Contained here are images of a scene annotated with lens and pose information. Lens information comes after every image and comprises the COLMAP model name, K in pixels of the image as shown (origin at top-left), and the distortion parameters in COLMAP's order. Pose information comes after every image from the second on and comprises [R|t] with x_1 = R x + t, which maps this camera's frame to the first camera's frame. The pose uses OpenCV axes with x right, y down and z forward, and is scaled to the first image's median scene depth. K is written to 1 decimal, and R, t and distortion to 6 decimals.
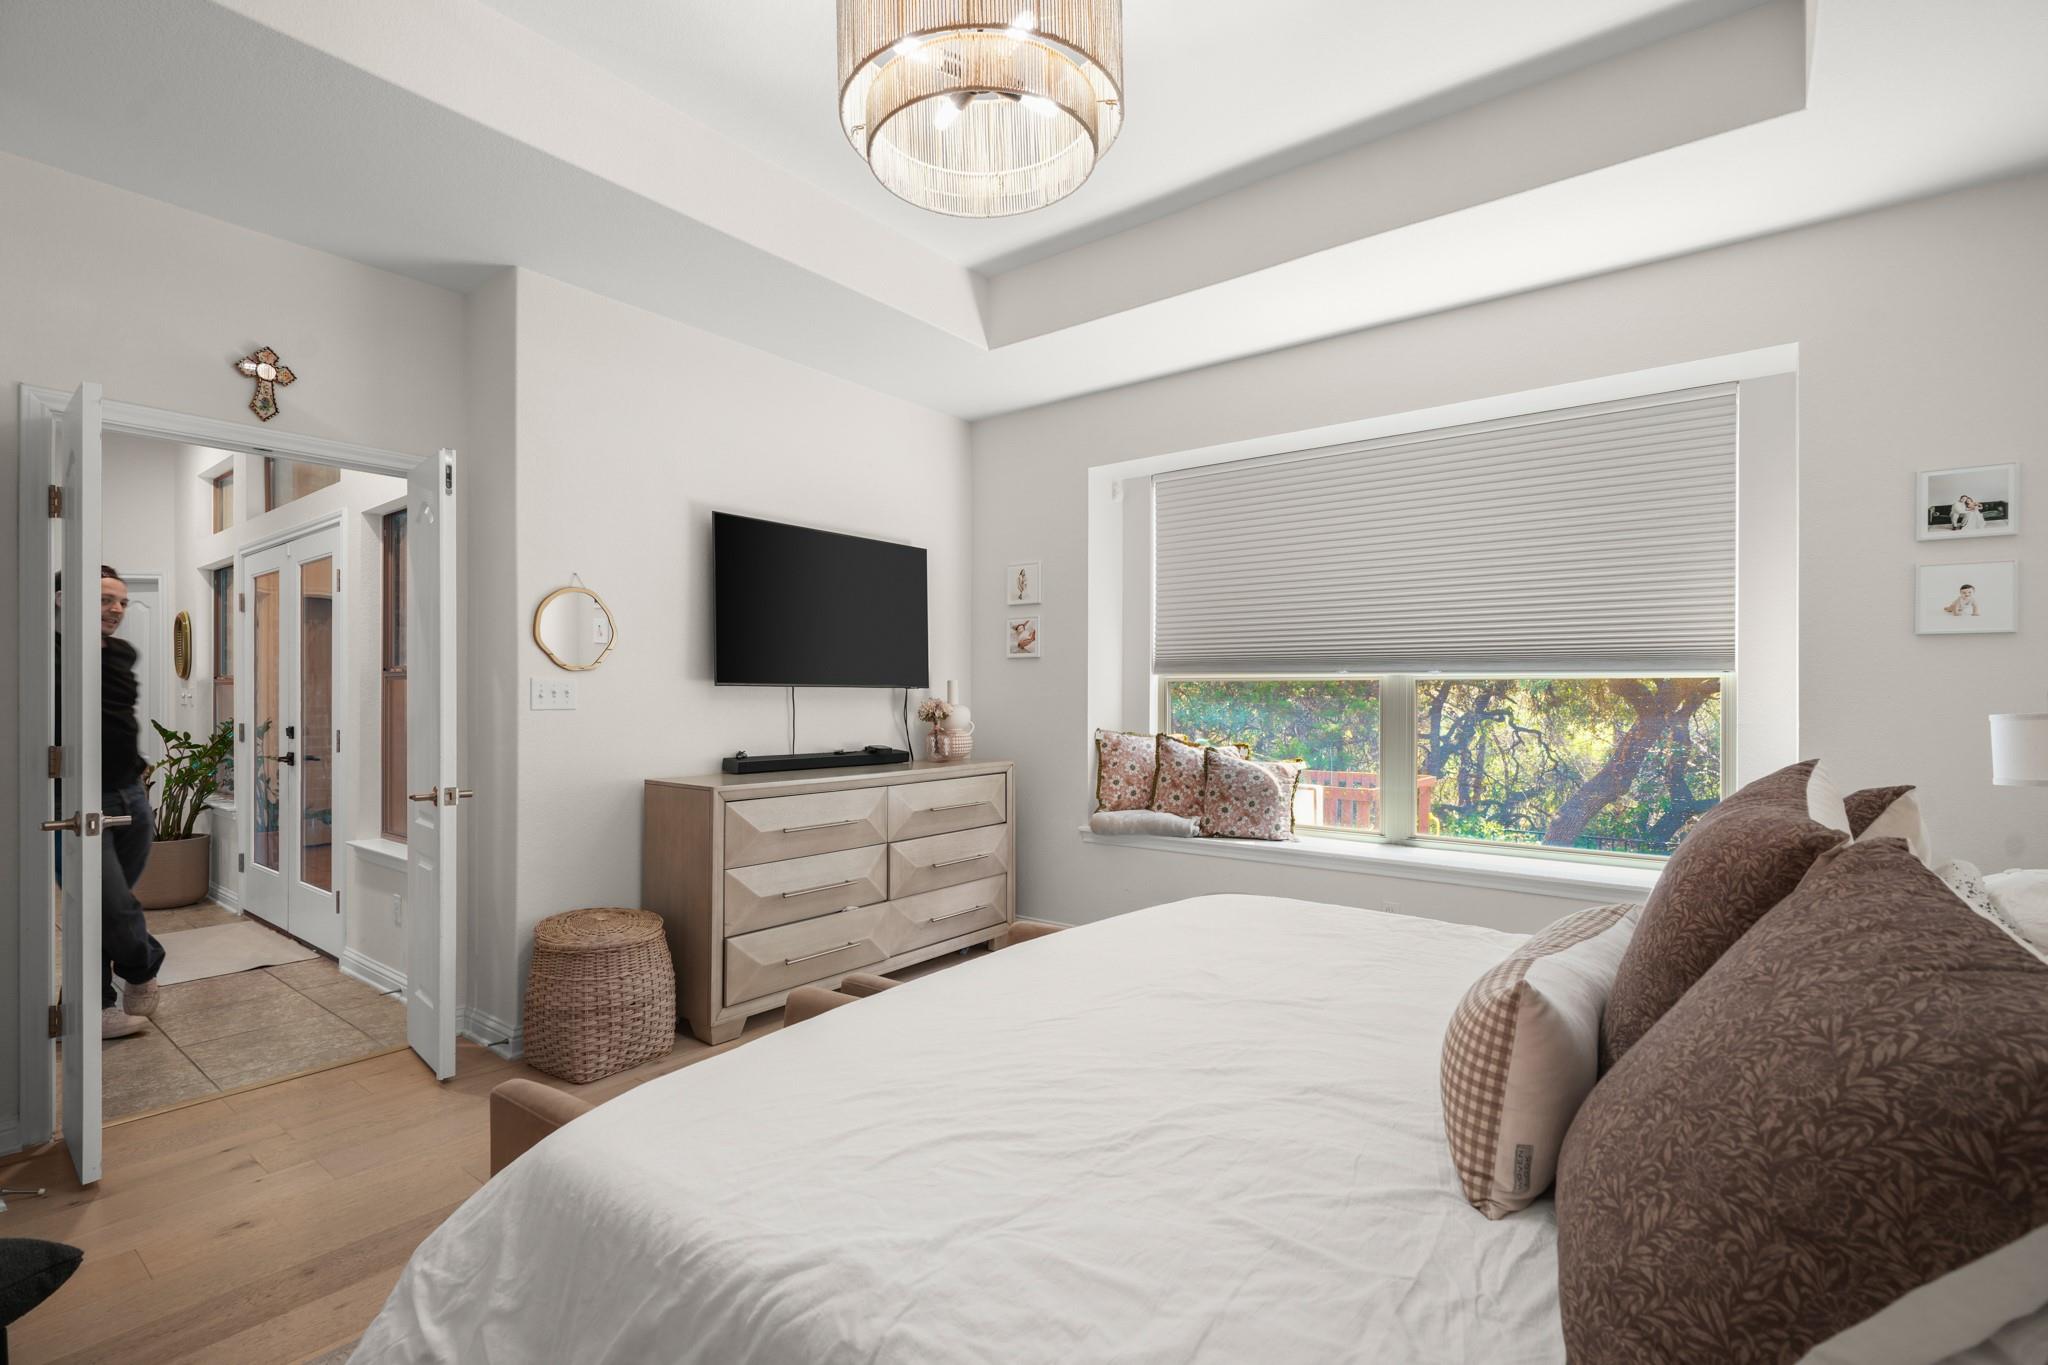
lens RADIAL K [[929.9, 0, 1024.9], [0, 929.9, 702.6], [0, 0, 1]] dist [-0.000678, 0.000224]
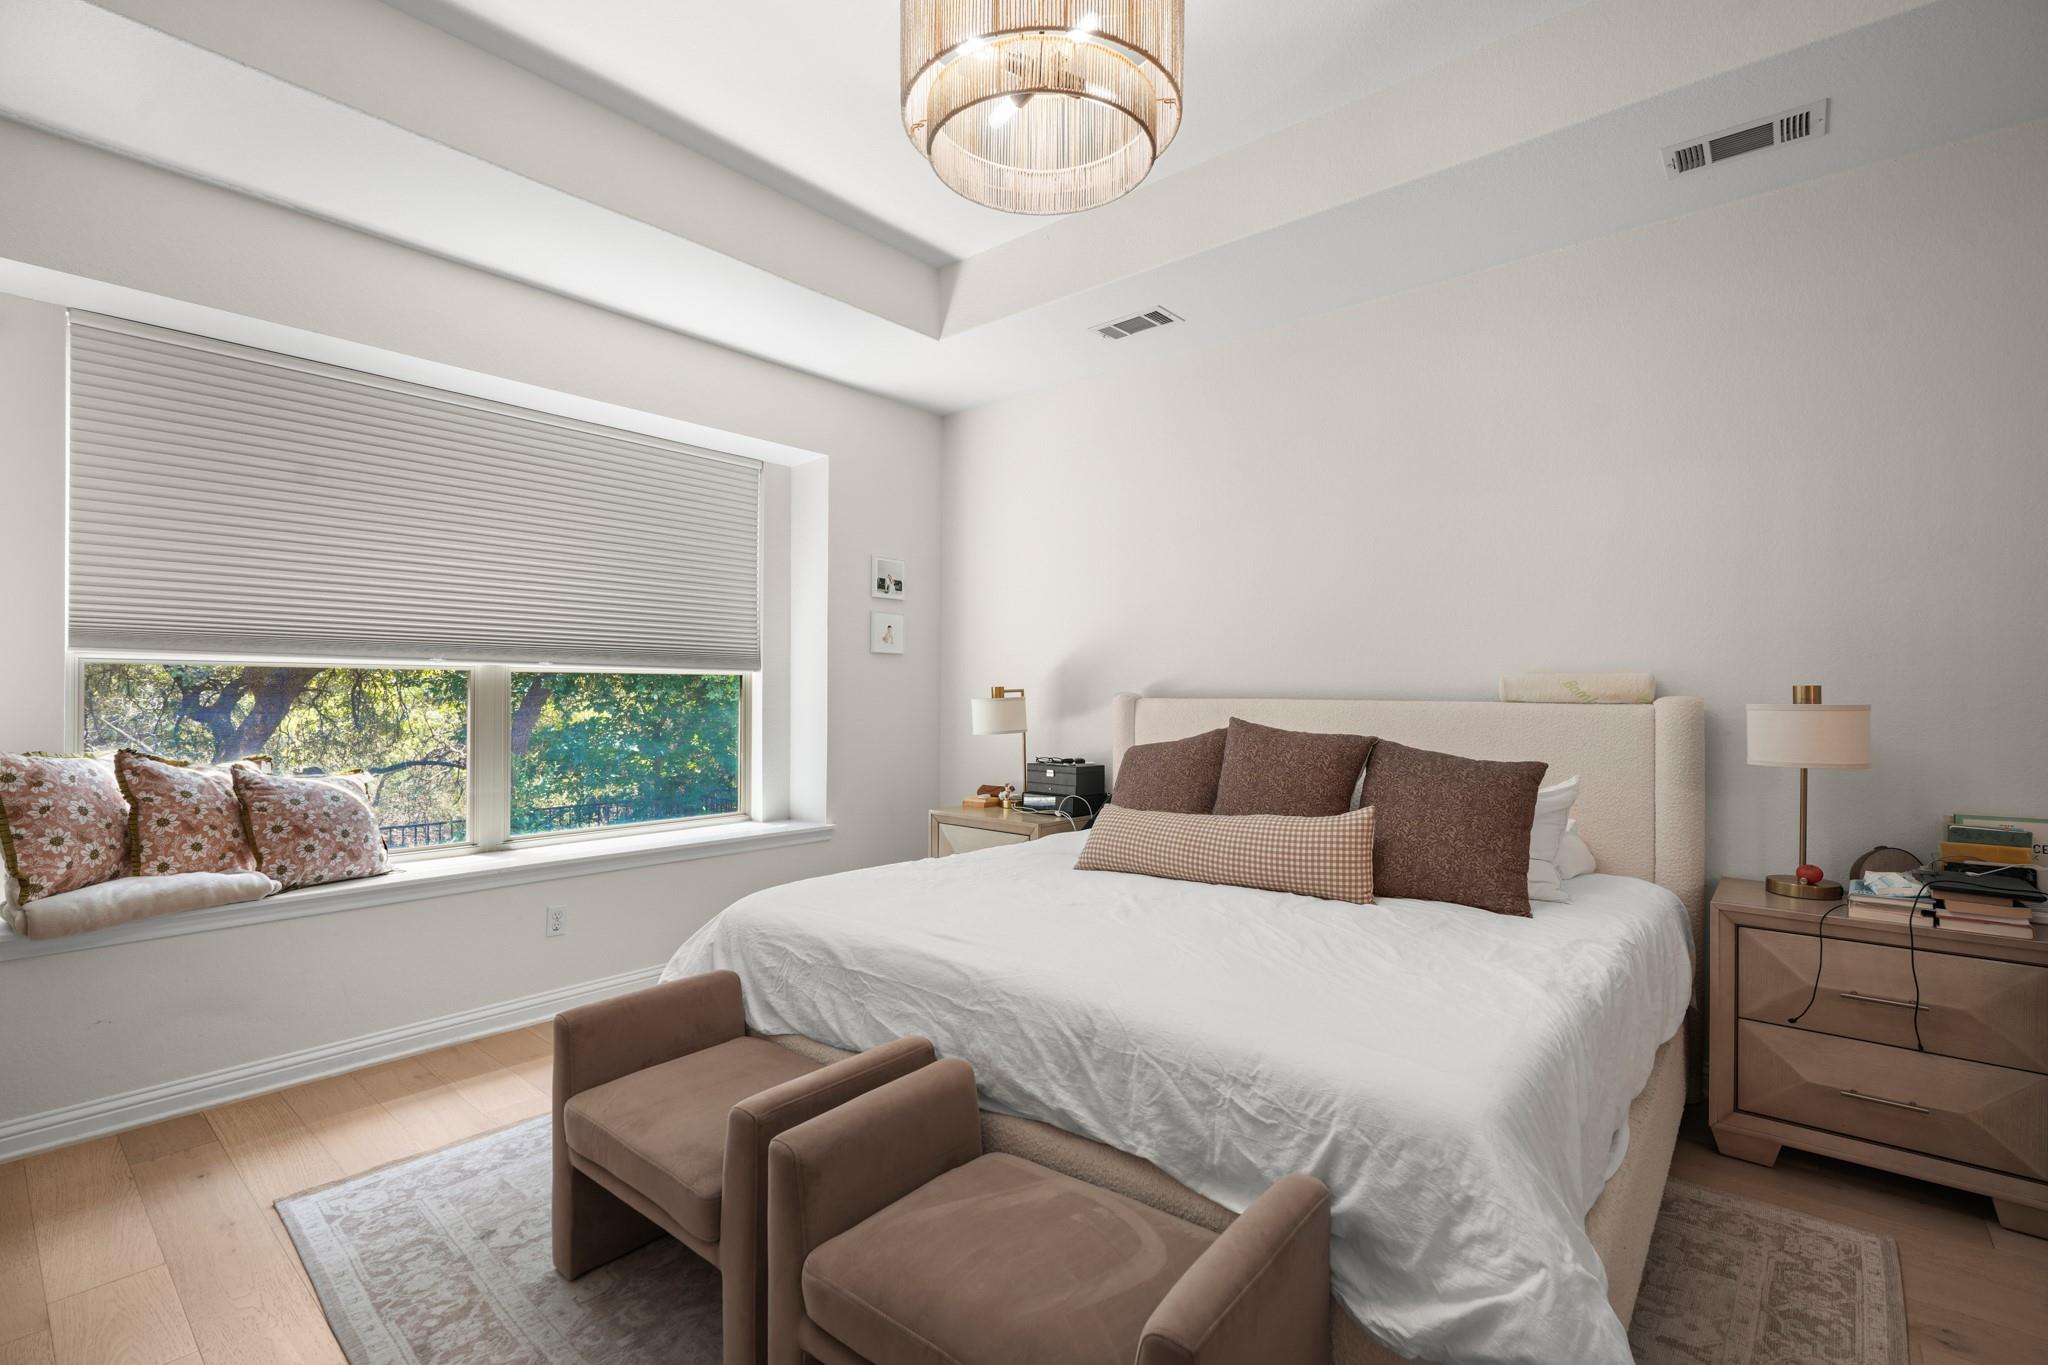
lens RADIAL K [[922.4, 0, 1024.2], [0, 922.4, 692.3], [0, 0, 1]] dist [-0.001290, -0.000216]
pose [[0.047558, -0.003444, 0.998863, -0.461926], [0.004004, 0.999987, 0.003257, -0.003382], [-0.998860, 0.003845, 0.047571, 0.426777]]
